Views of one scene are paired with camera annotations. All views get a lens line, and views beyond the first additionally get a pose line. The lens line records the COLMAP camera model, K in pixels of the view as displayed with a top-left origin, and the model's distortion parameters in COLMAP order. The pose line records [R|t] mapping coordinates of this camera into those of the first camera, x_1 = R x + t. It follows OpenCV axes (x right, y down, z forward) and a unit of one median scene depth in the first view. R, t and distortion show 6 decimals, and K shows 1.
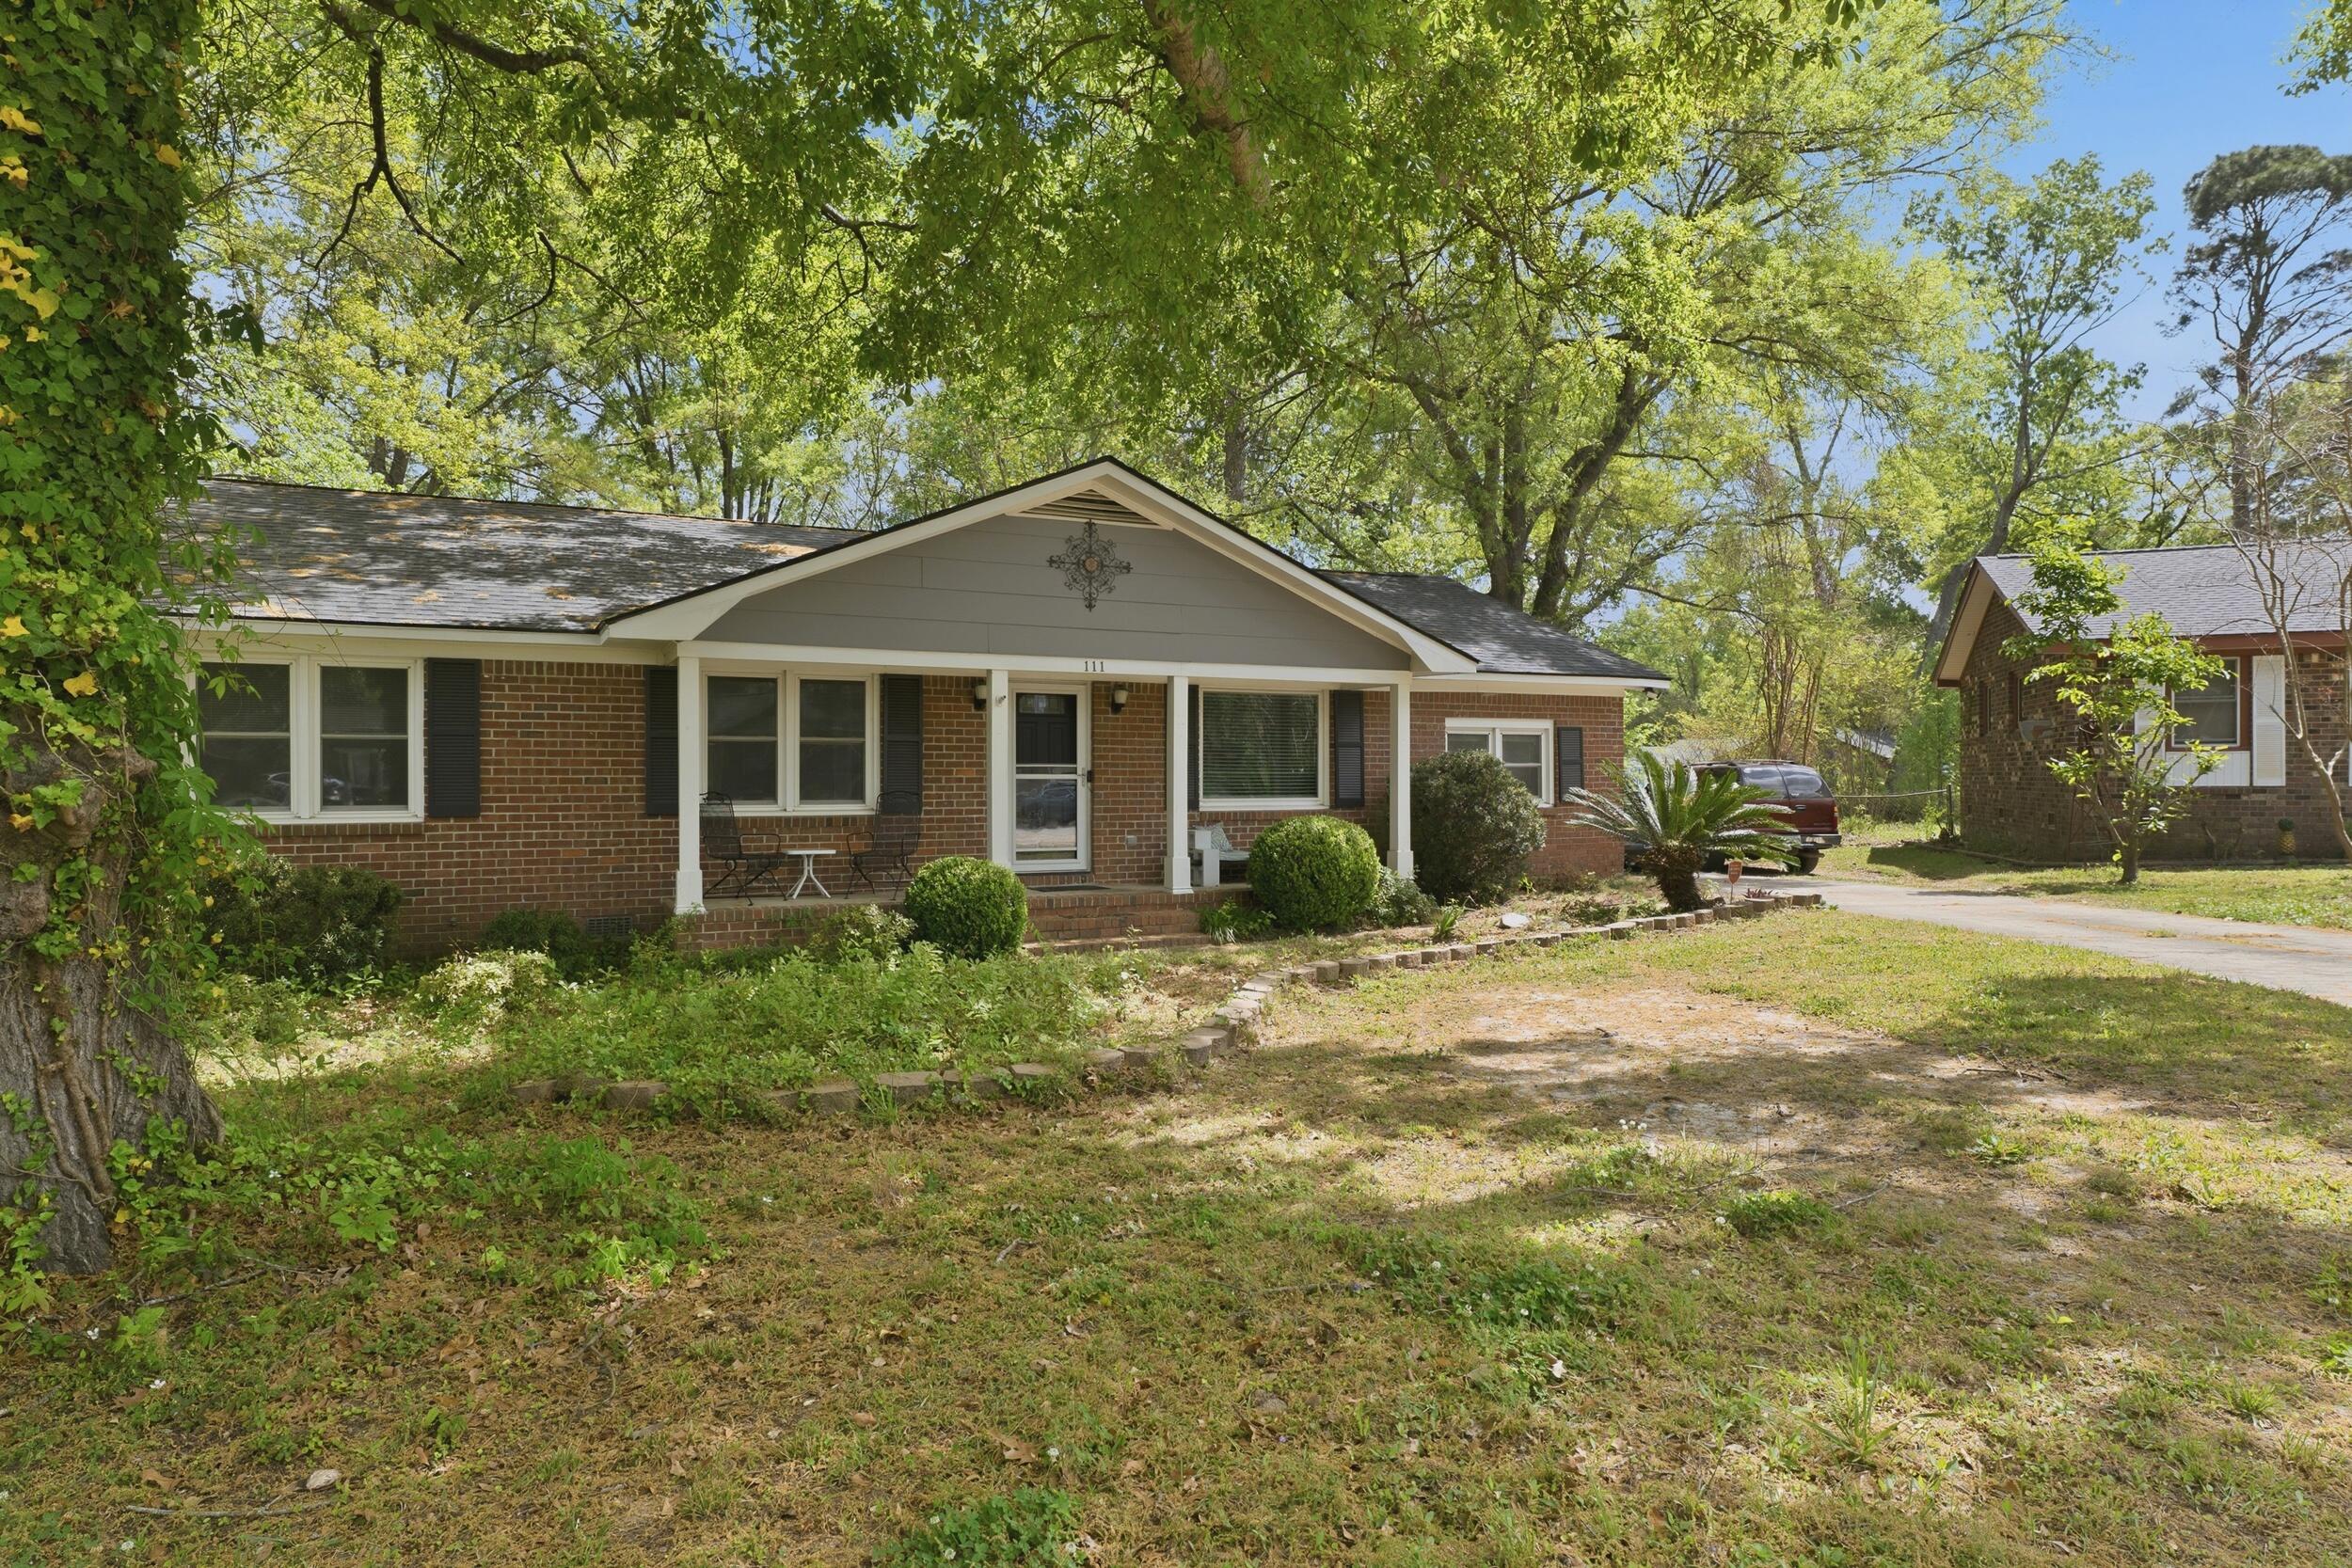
lens RADIAL K [[980.4, 0, 1175.1], [0, 980.4, 770.9], [0, 0, 1]] dist [-0.000106, -0.000071]
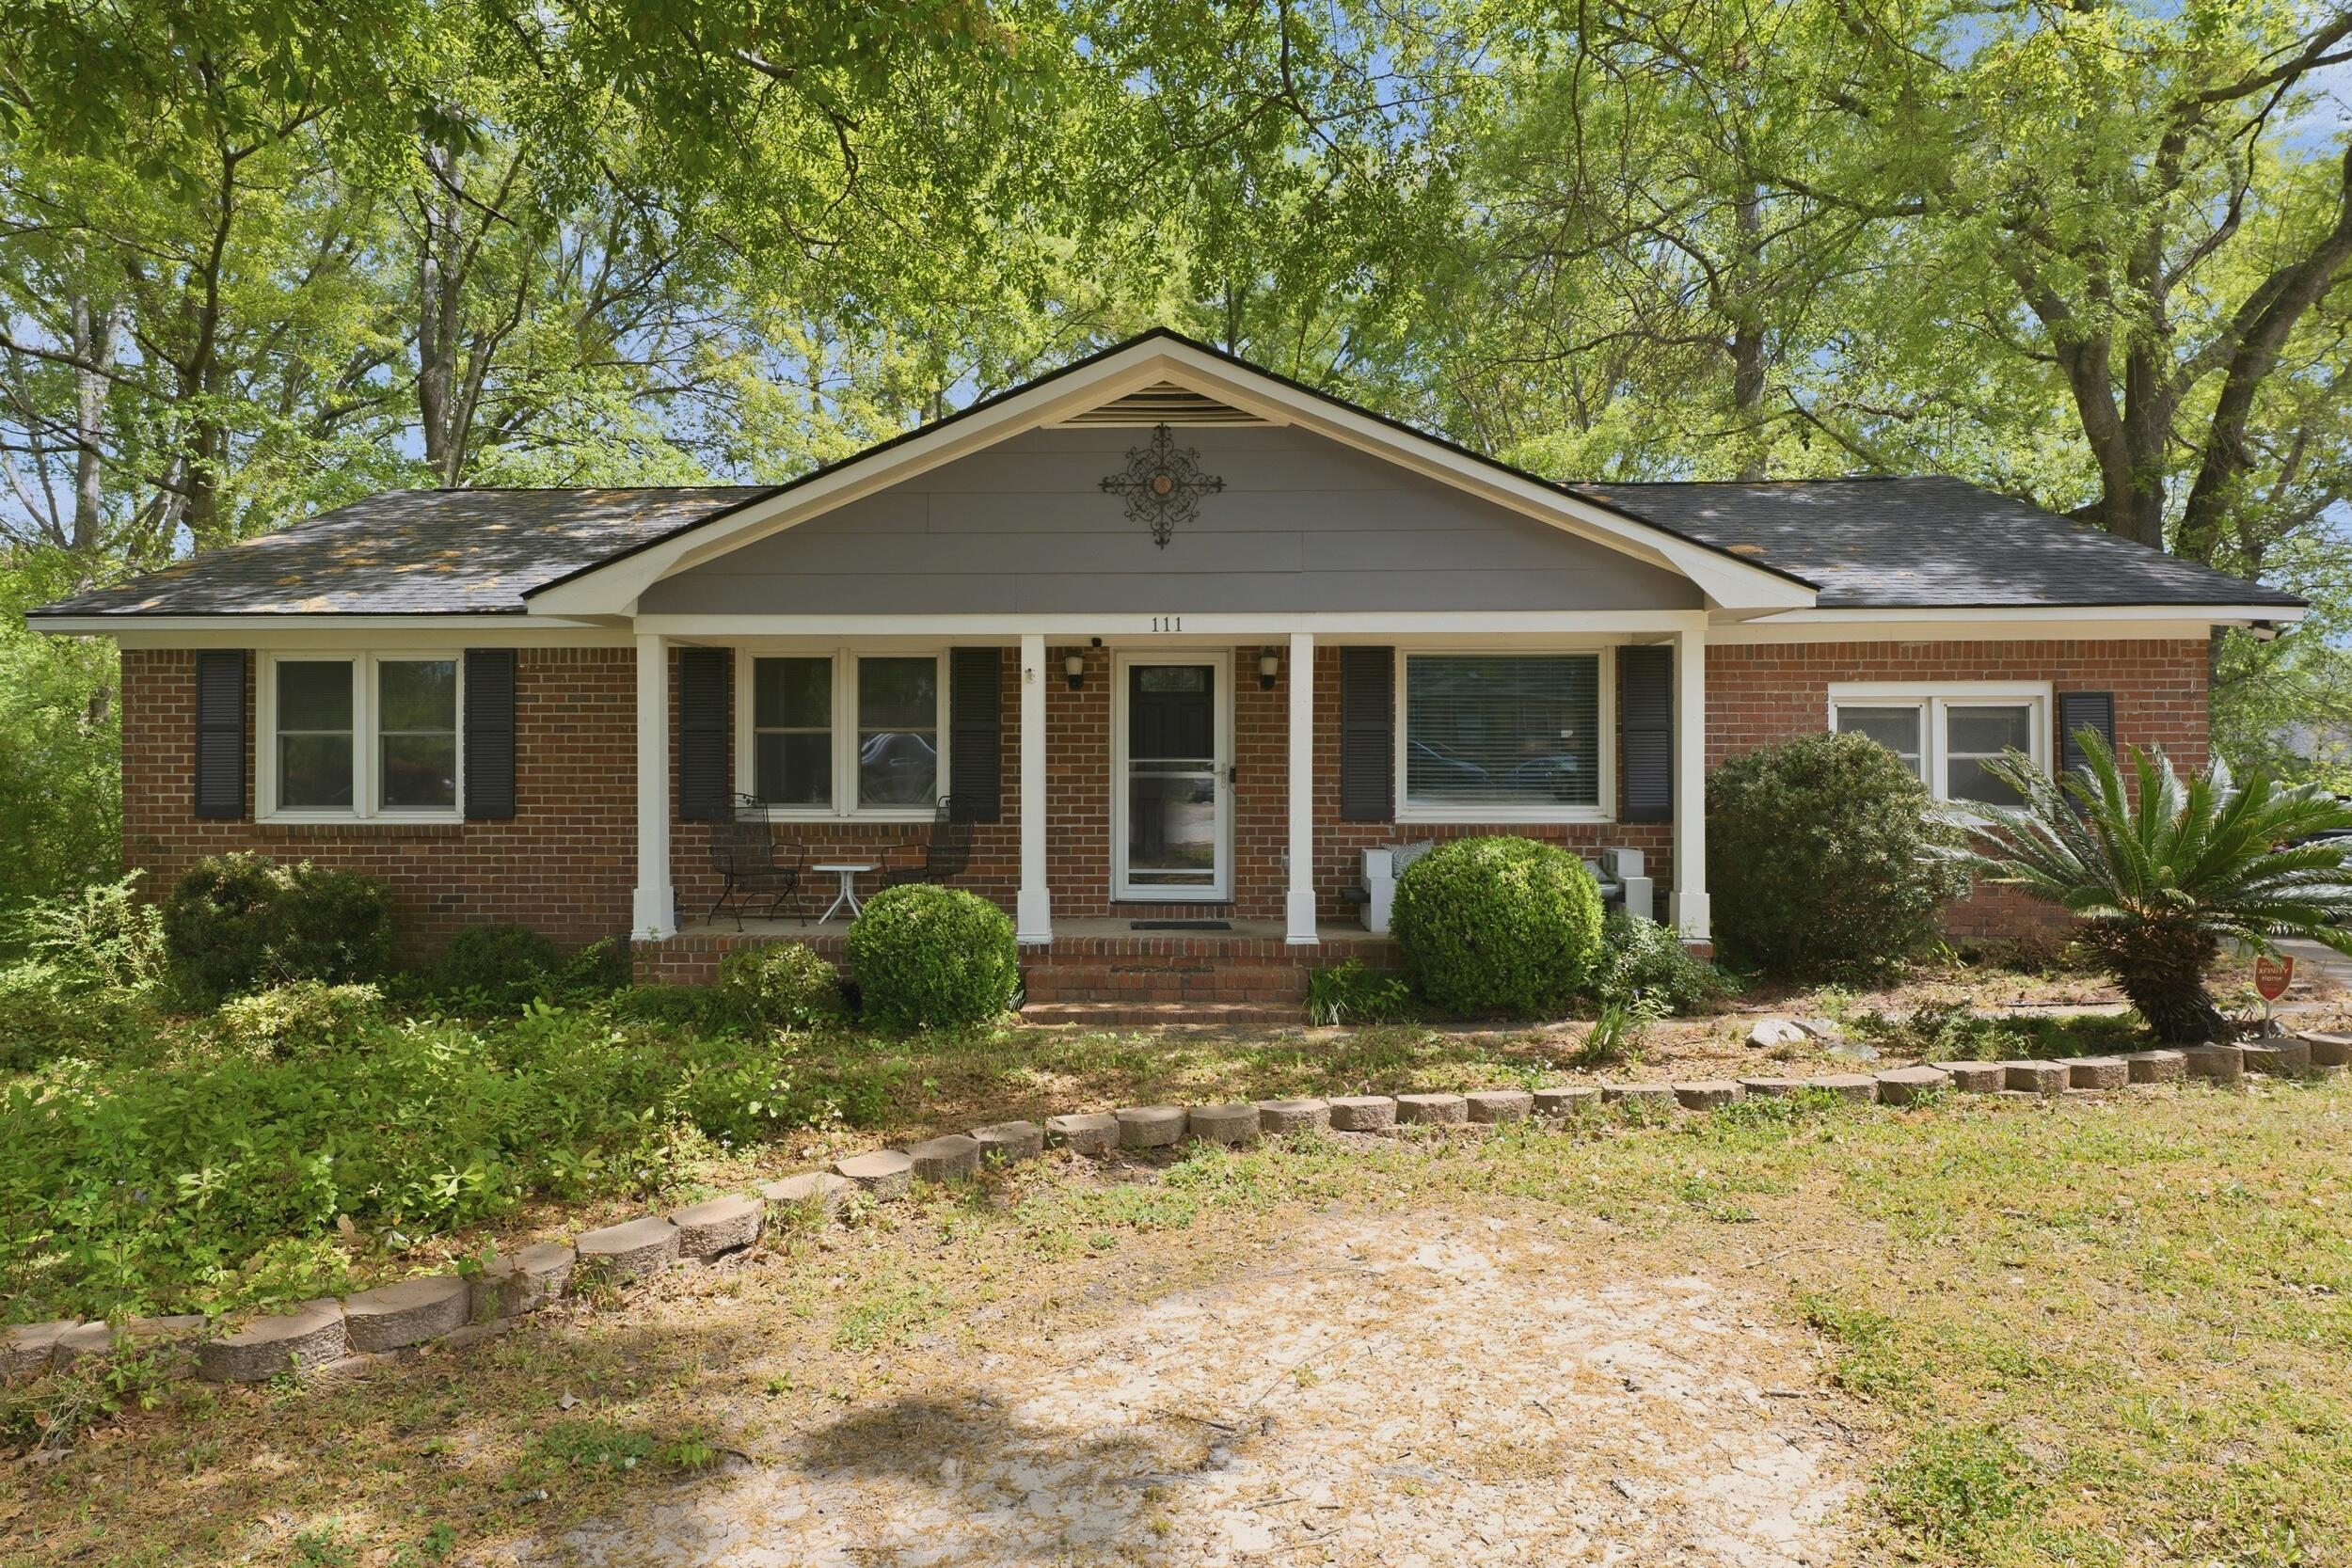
lens RADIAL K [[1123.7, 0, 1176.1], [0, 1123.7, 758.2], [0, 0, 1]] dist [-0.002411, -0.000172]
pose [[0.924432, -0.003157, -0.381333, 0.239490], [0.002166, 0.999993, -0.003027, -0.005256], [0.381340, 0.001973, 0.924433, 0.234506]]
